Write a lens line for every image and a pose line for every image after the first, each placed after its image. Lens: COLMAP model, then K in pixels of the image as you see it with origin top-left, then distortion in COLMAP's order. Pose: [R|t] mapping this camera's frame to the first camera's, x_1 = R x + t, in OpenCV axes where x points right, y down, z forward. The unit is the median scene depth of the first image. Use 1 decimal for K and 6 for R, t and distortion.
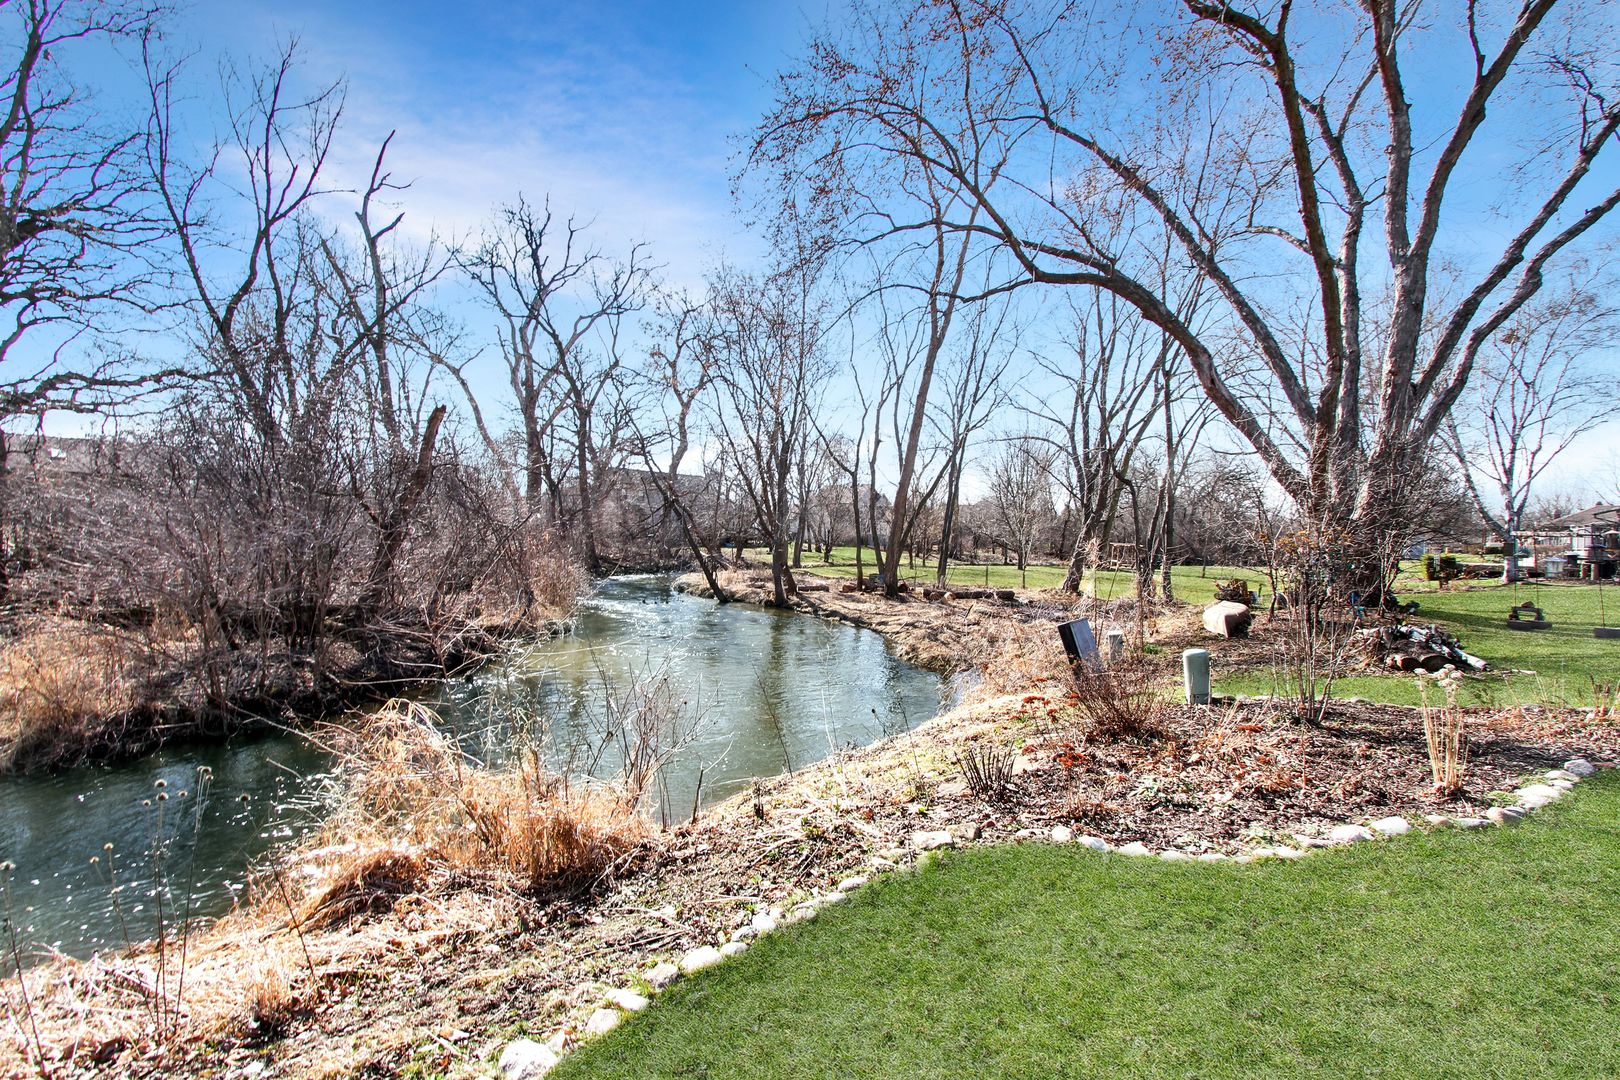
lens RADIAL K [[751.5, 0, 813.3], [0, 751.5, 549.9], [0, 0, 1]] dist [-0.000636, 0.000026]
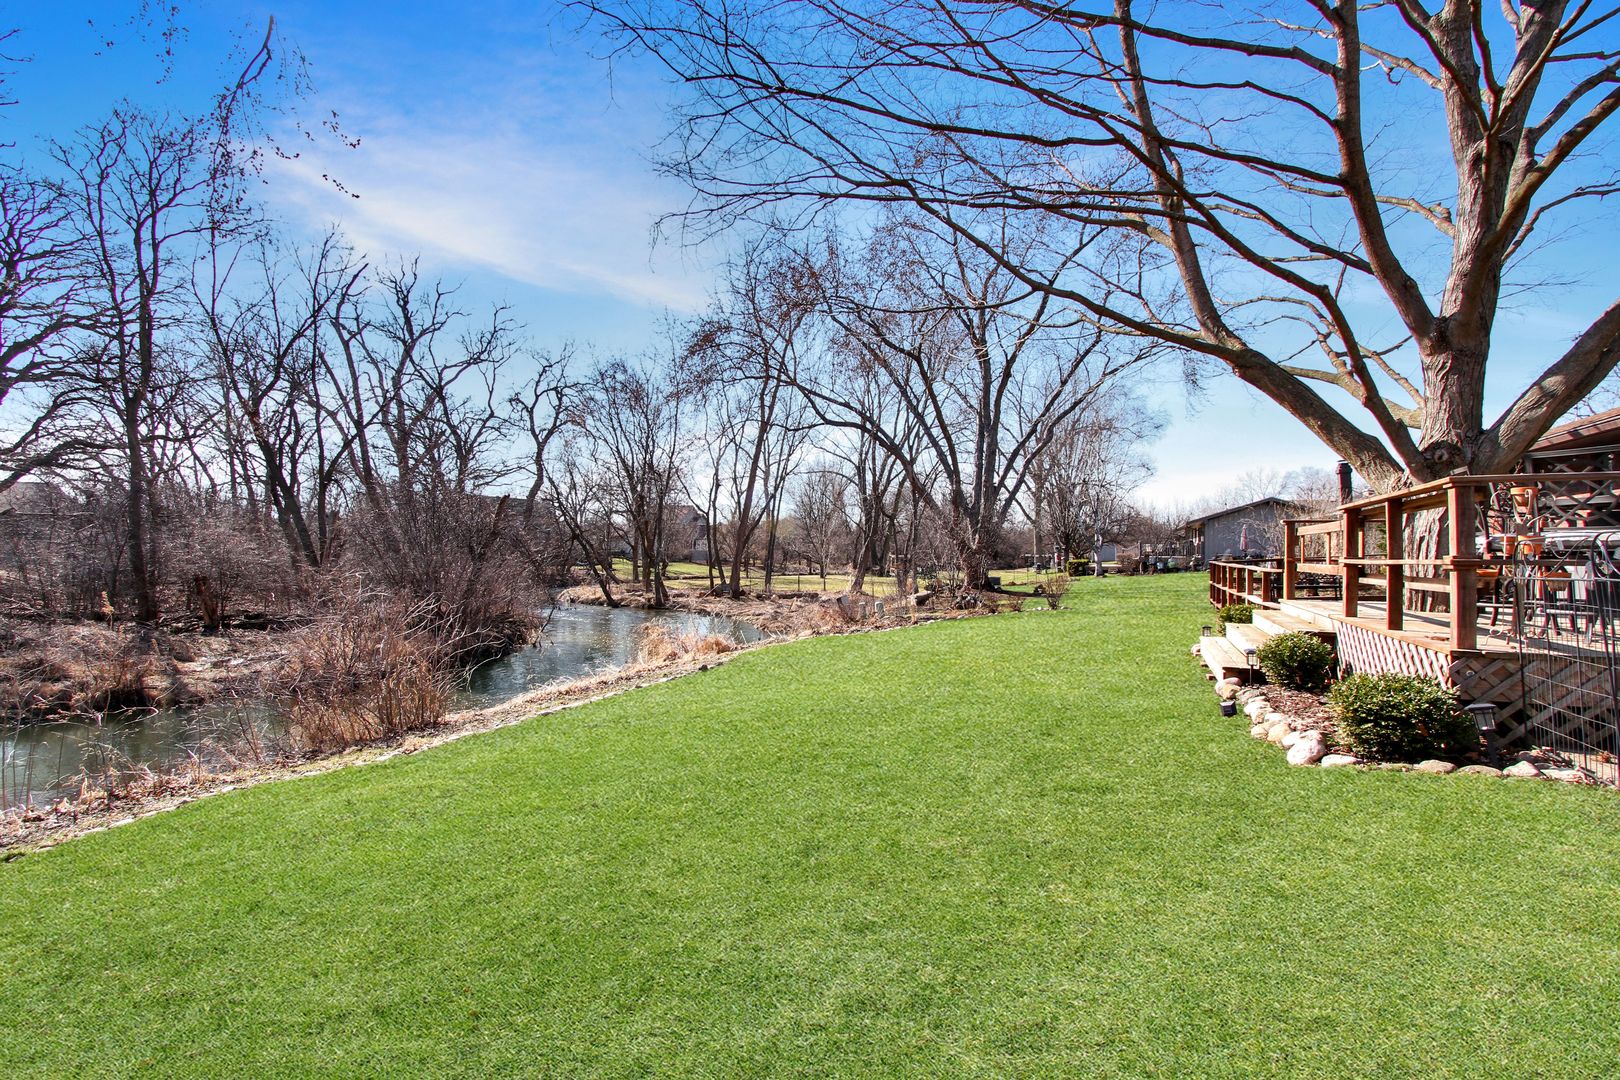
lens RADIAL K [[751.5, 0, 813.3], [0, 751.5, 549.9], [0, 0, 1]] dist [-0.000636, 0.000026]
pose [[0.966804, -0.017874, 0.254893, -0.069602], [0.021861, 0.999679, -0.012816, -0.005926], [-0.254582, 0.017963, 0.966884, -0.254590]]
